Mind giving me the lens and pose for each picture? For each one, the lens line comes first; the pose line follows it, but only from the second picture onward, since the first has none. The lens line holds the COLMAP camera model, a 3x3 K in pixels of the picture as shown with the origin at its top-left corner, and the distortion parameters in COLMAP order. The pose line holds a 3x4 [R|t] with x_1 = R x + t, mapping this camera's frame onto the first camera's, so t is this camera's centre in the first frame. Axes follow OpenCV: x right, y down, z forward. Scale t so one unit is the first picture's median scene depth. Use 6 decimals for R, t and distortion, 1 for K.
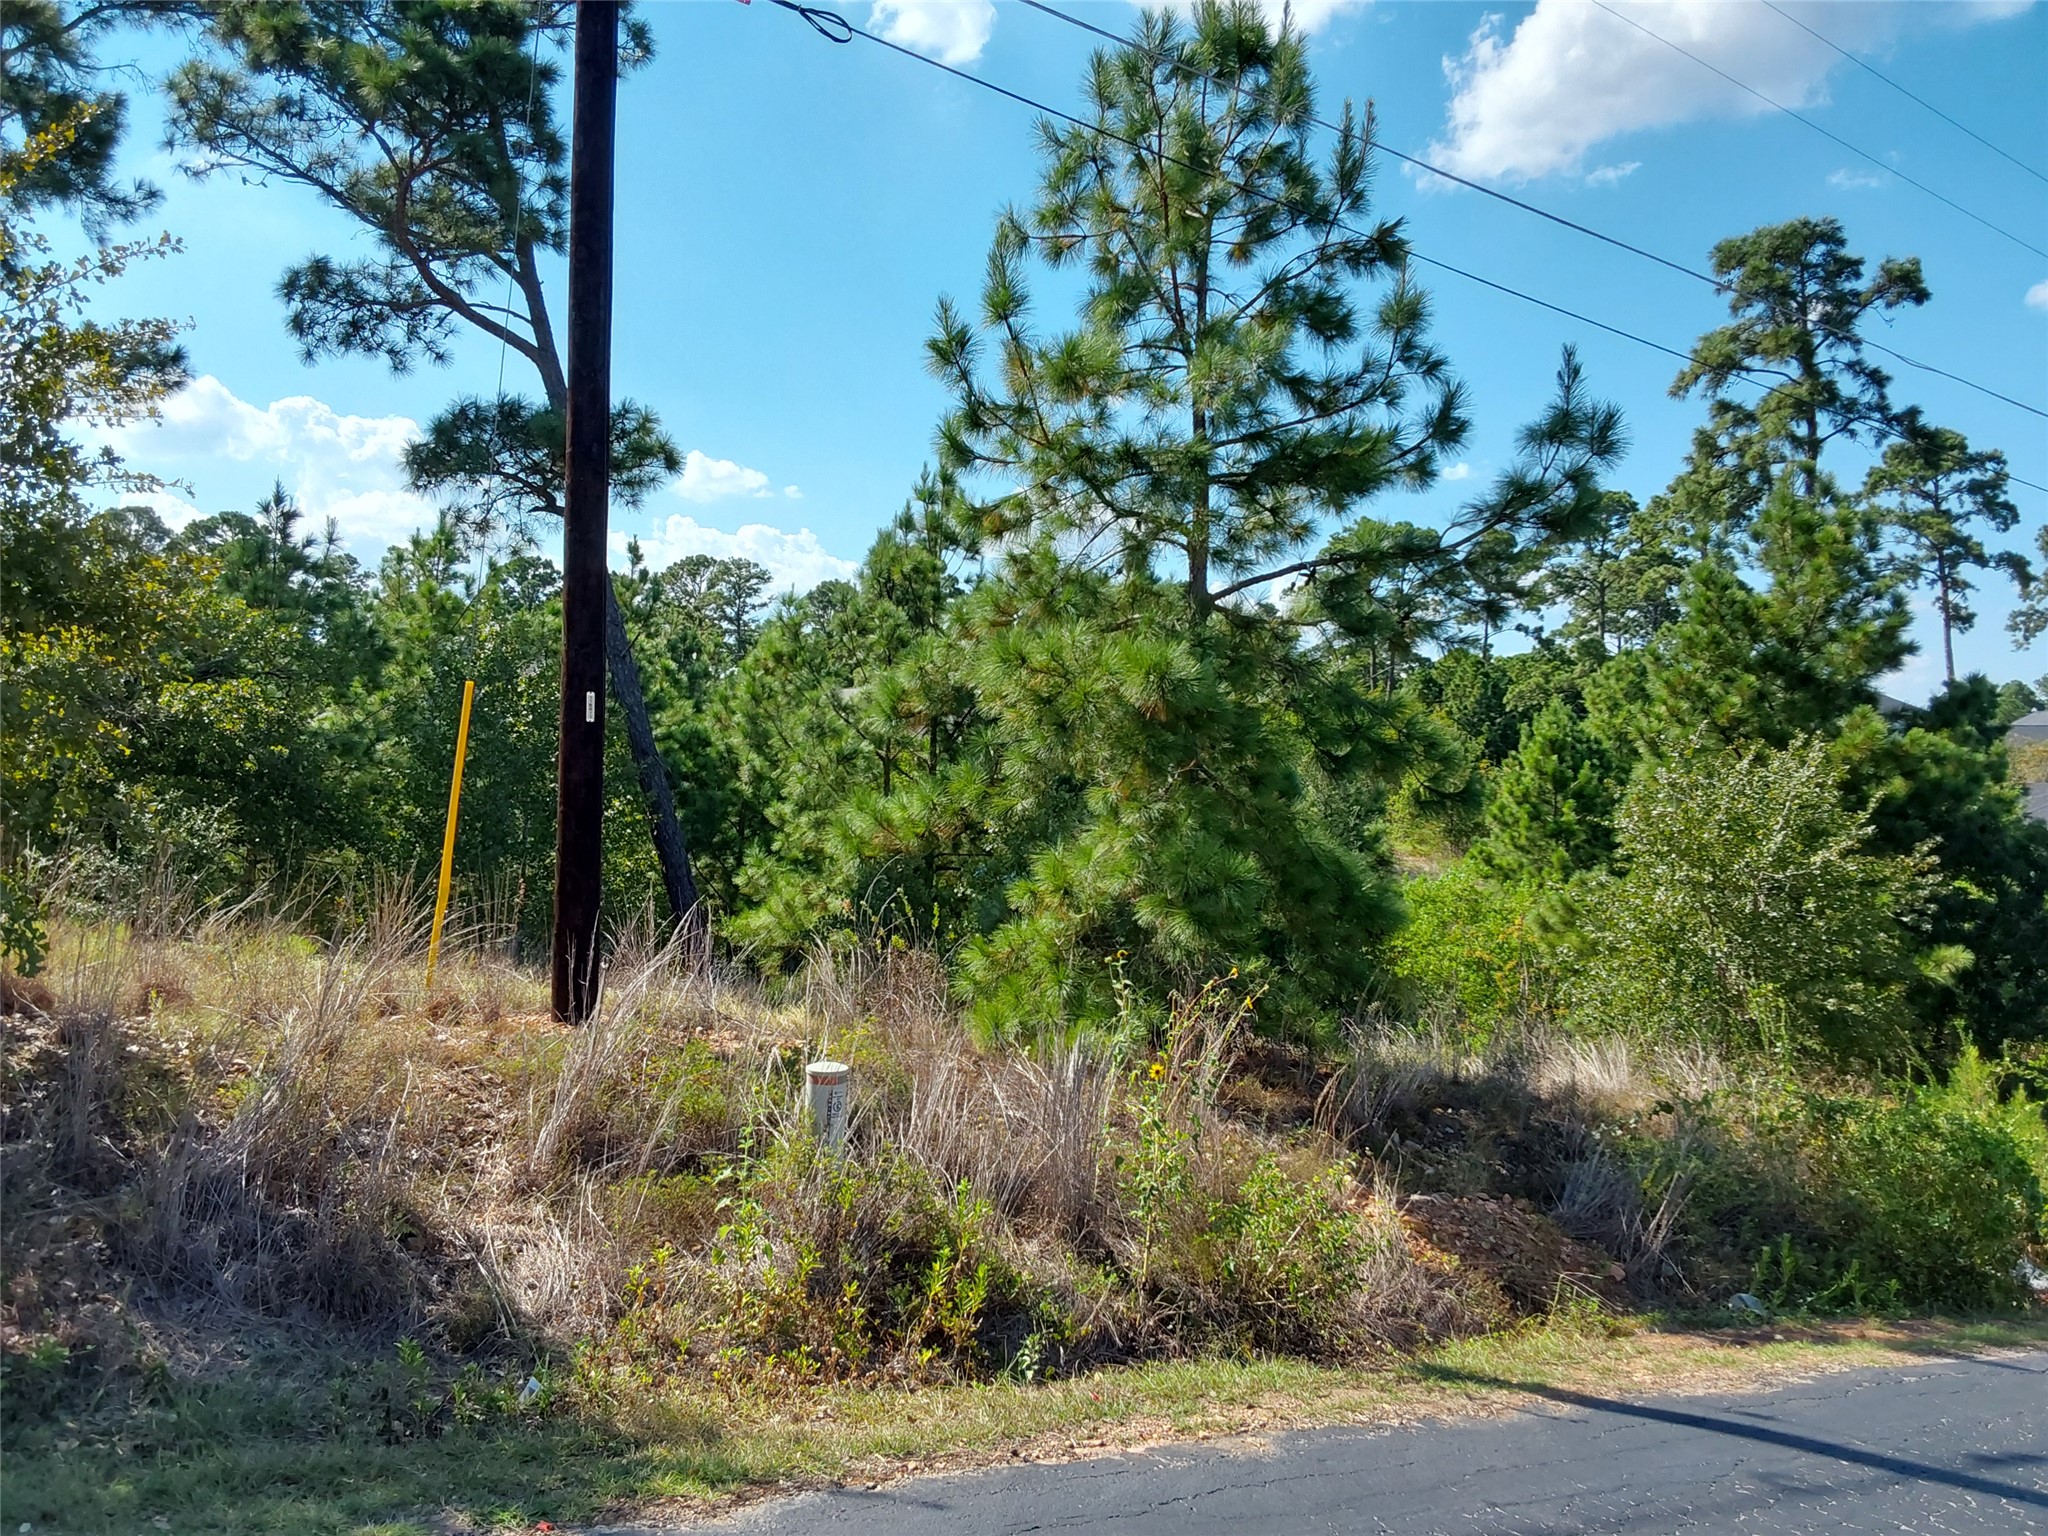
lens RADIAL K [[1602.6, 0, 1009.3], [0, 1602.6, 774.8], [0, 0, 1]] dist [0.116265, -0.192425]
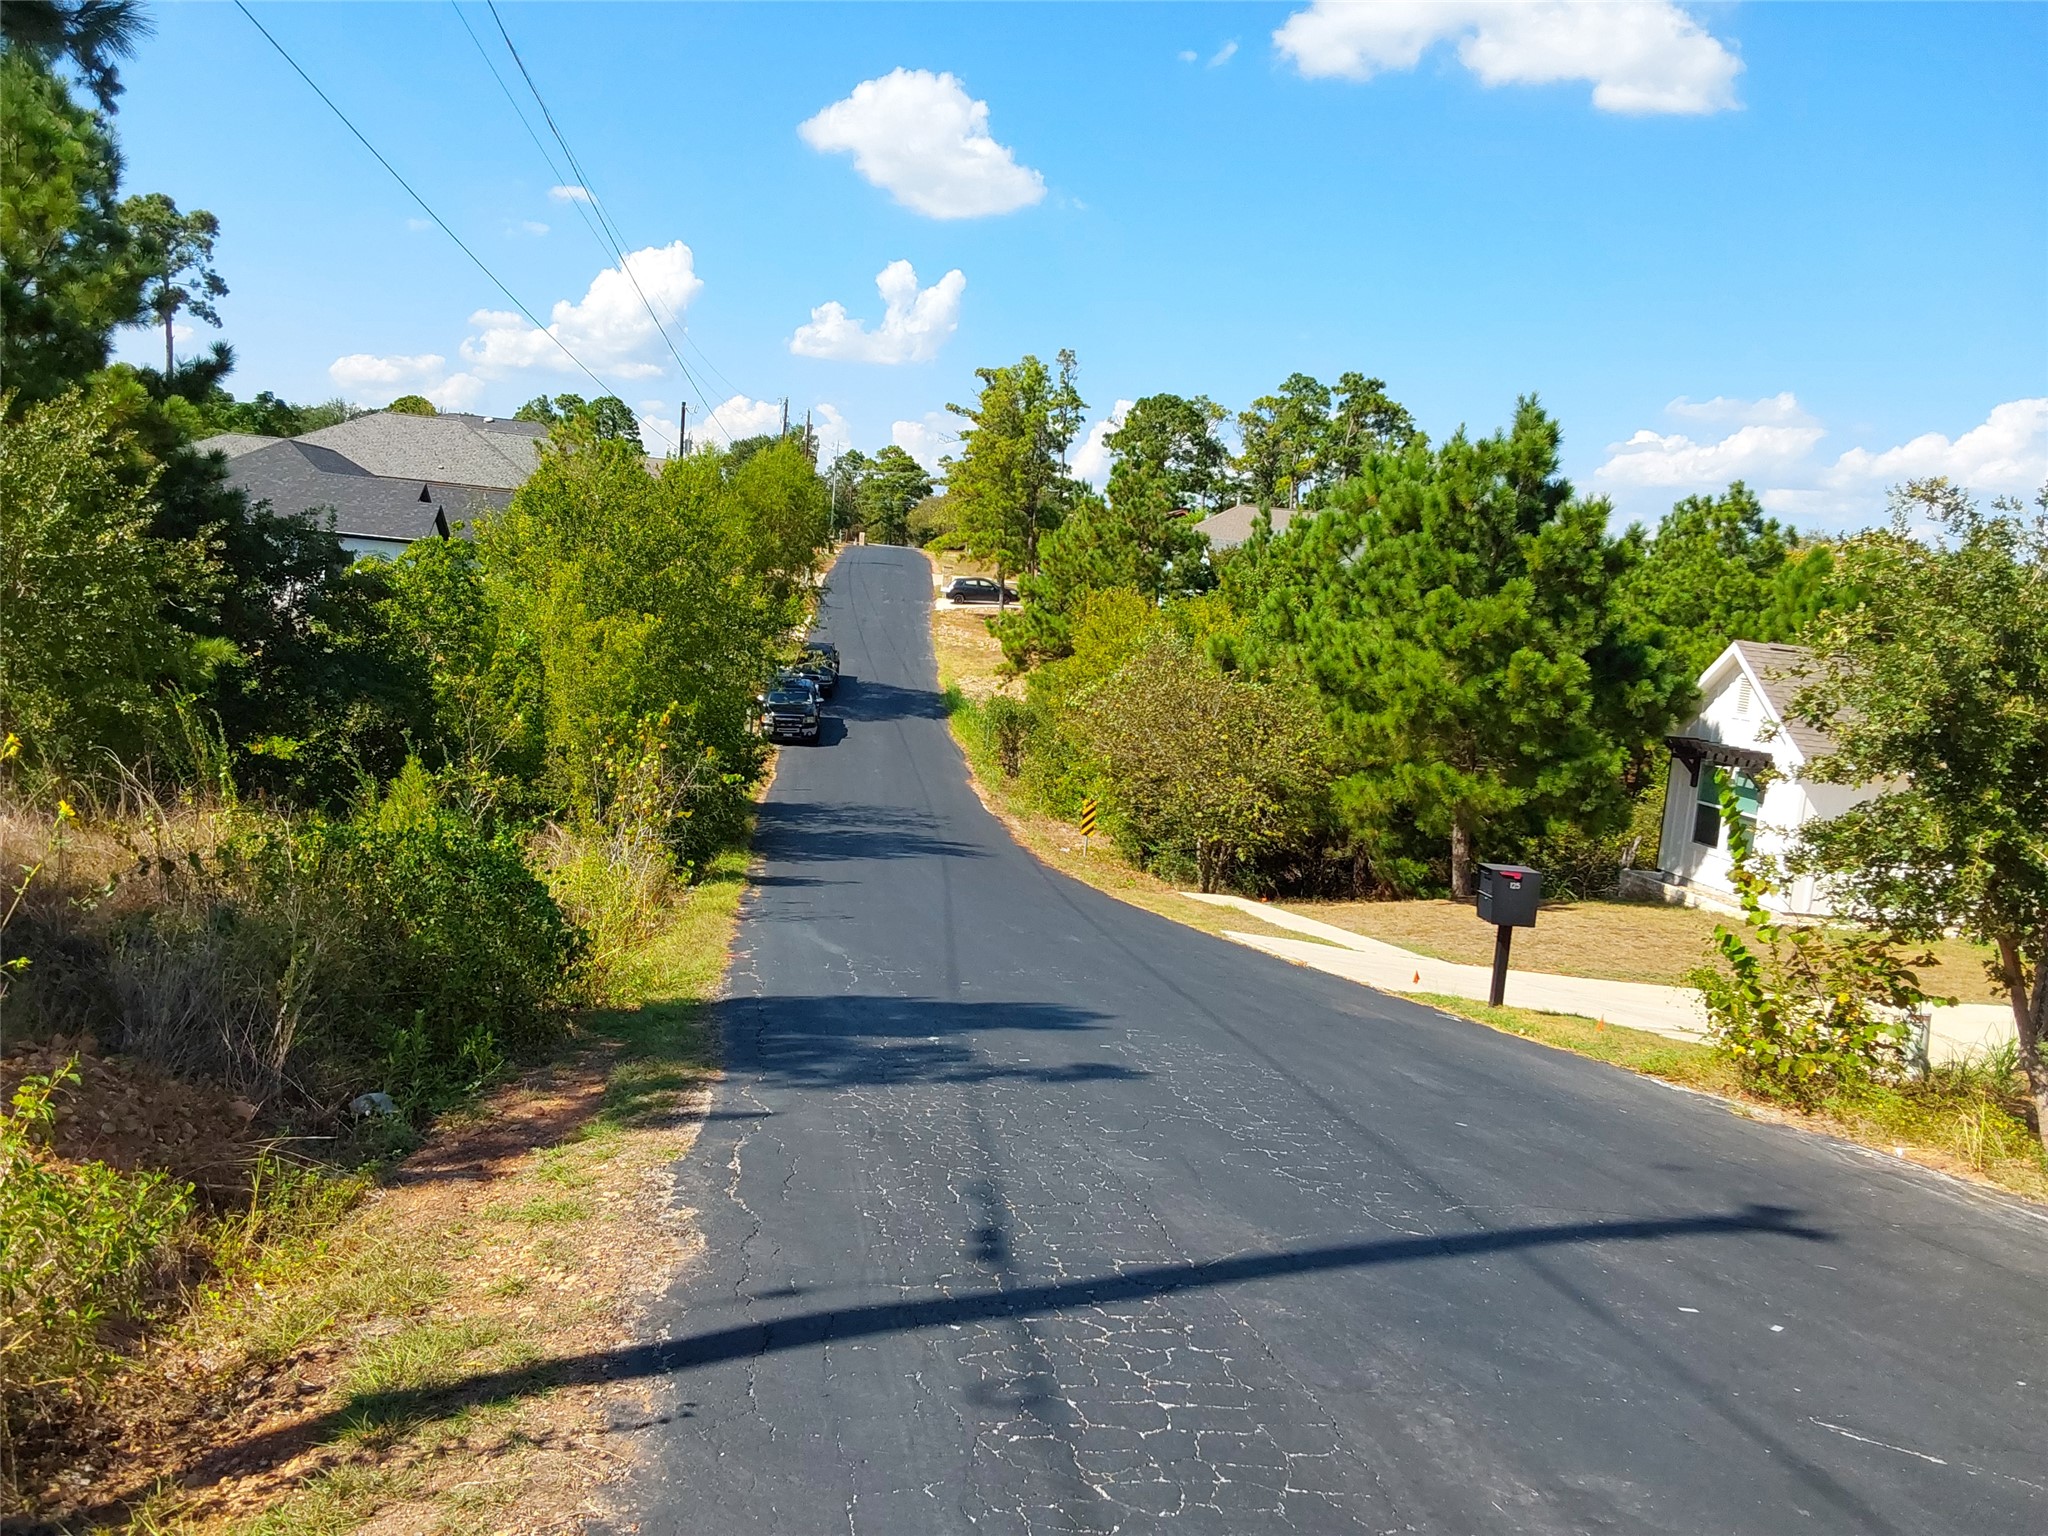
lens RADIAL K [[1602.6, 0, 1009.3], [0, 1602.6, 774.8], [0, 0, 1]] dist [0.116265, -0.192425]
pose [[0.464630, -0.080944, 0.881798, -0.071864], [-0.096447, 0.985263, 0.141260, 0.010279], [-0.880237, -0.150680, 0.449976, 0.257812]]
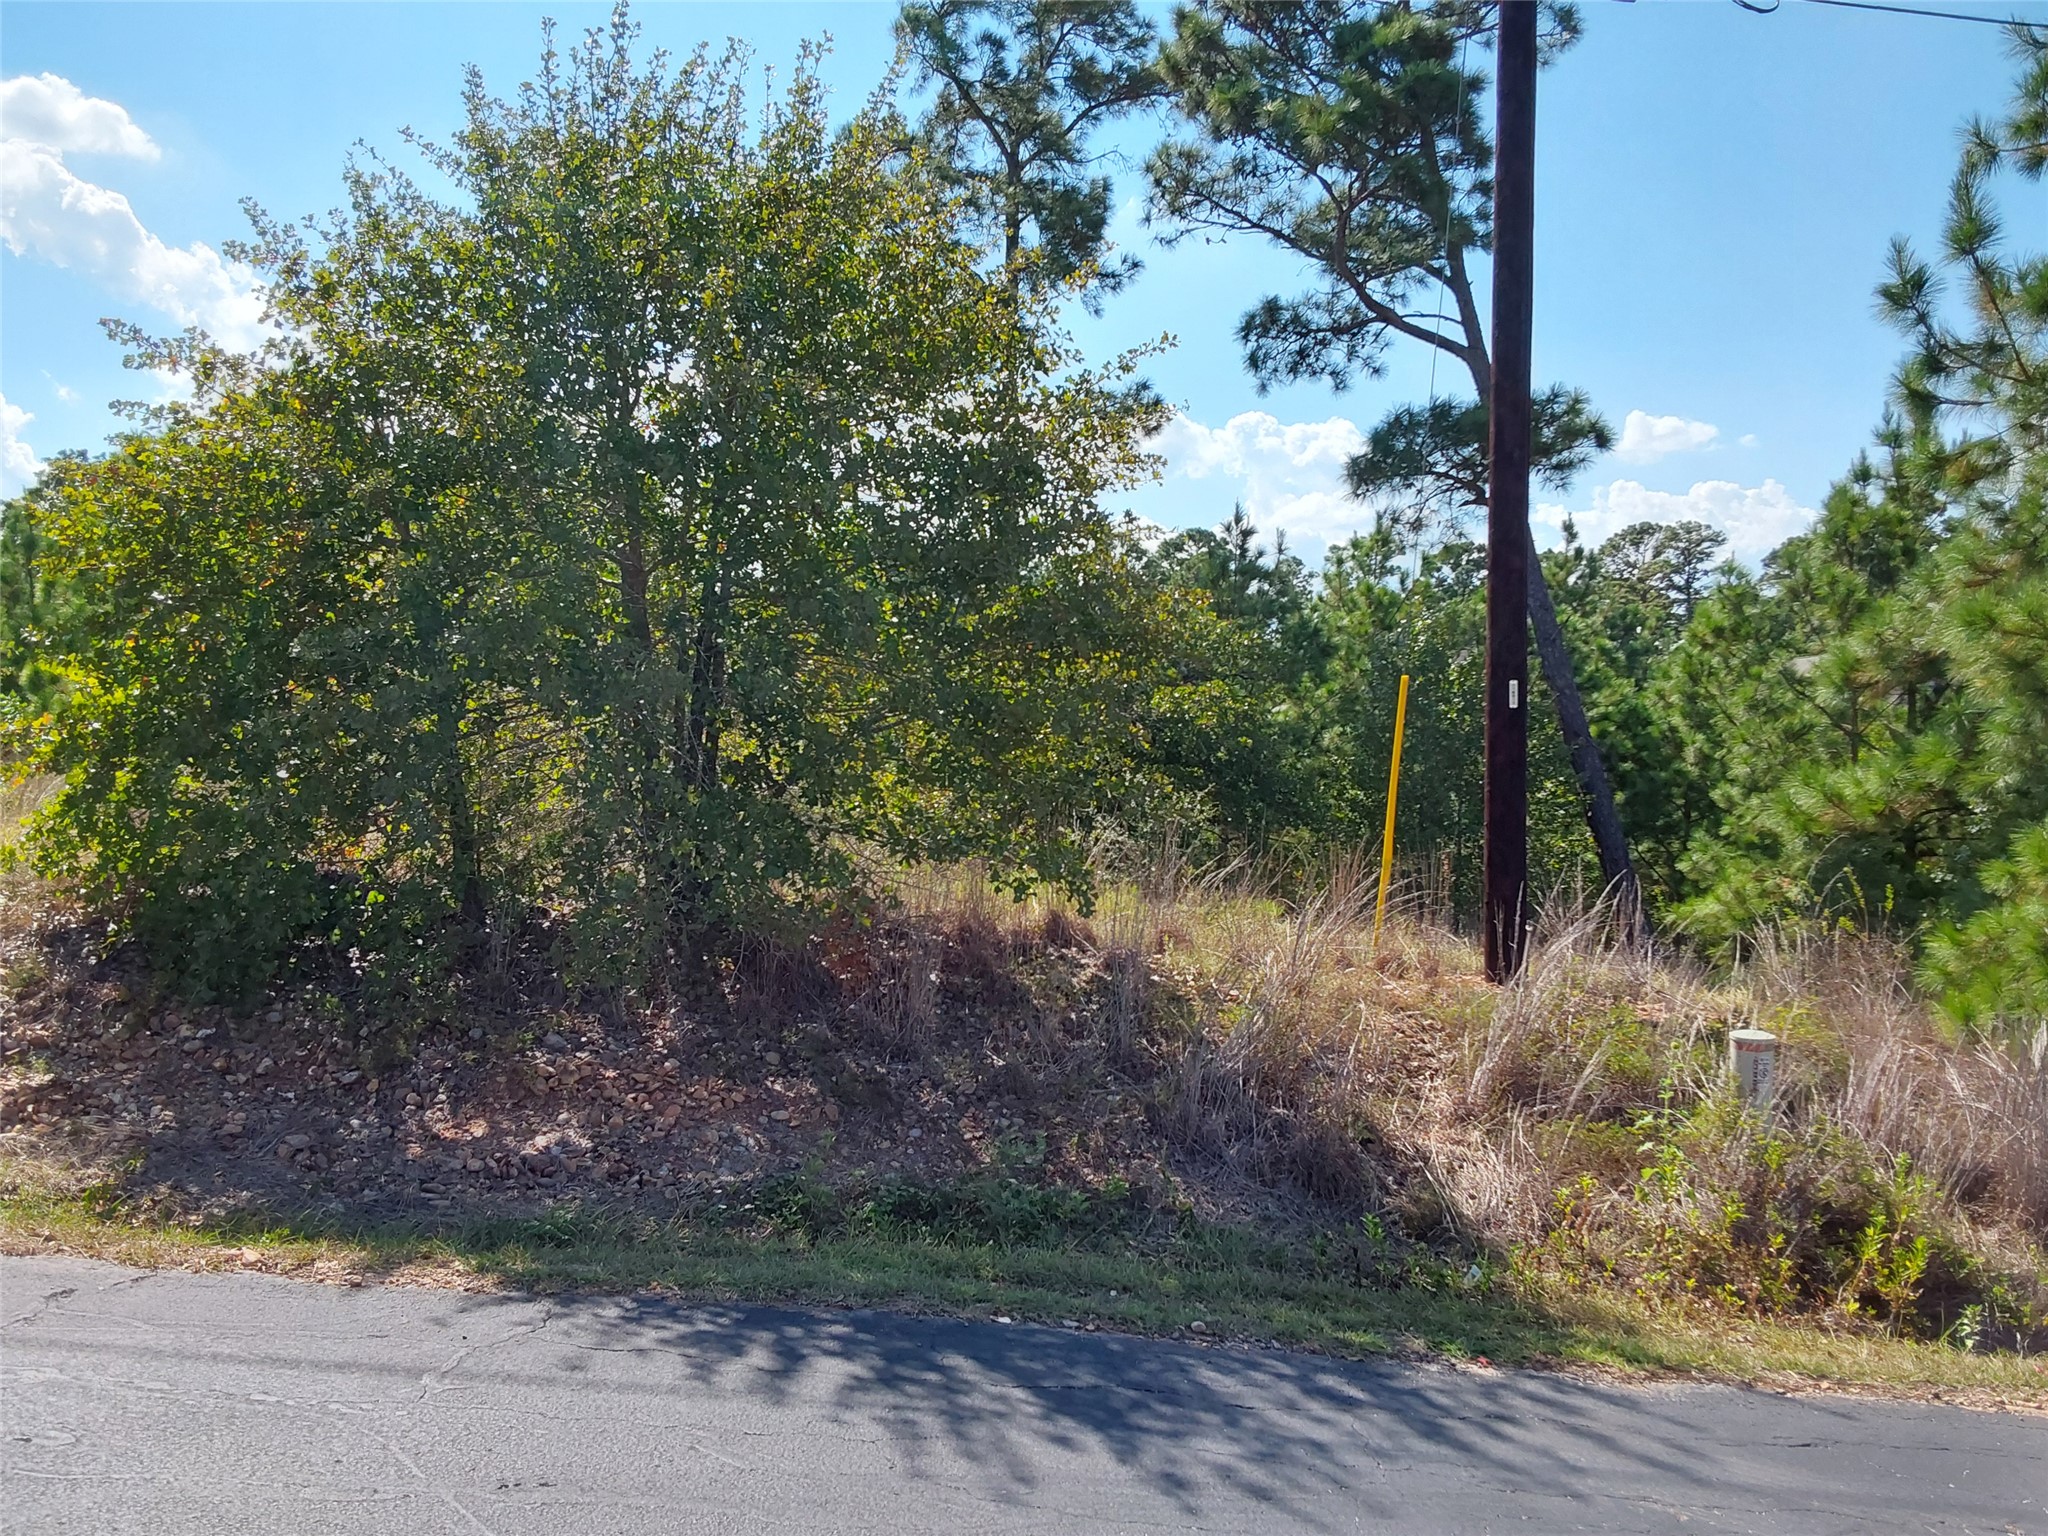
lens RADIAL K [[1627.8, 0, 1015.9], [0, 1627.8, 764.5], [0, 0, 1]] dist [0.130805, -0.162734]
pose [[0.848801, -0.018780, -0.528379, 0.029567], [0.020186, 0.999791, -0.003107, 0.001412], [0.528327, -0.008029, 0.849003, -0.085417]]
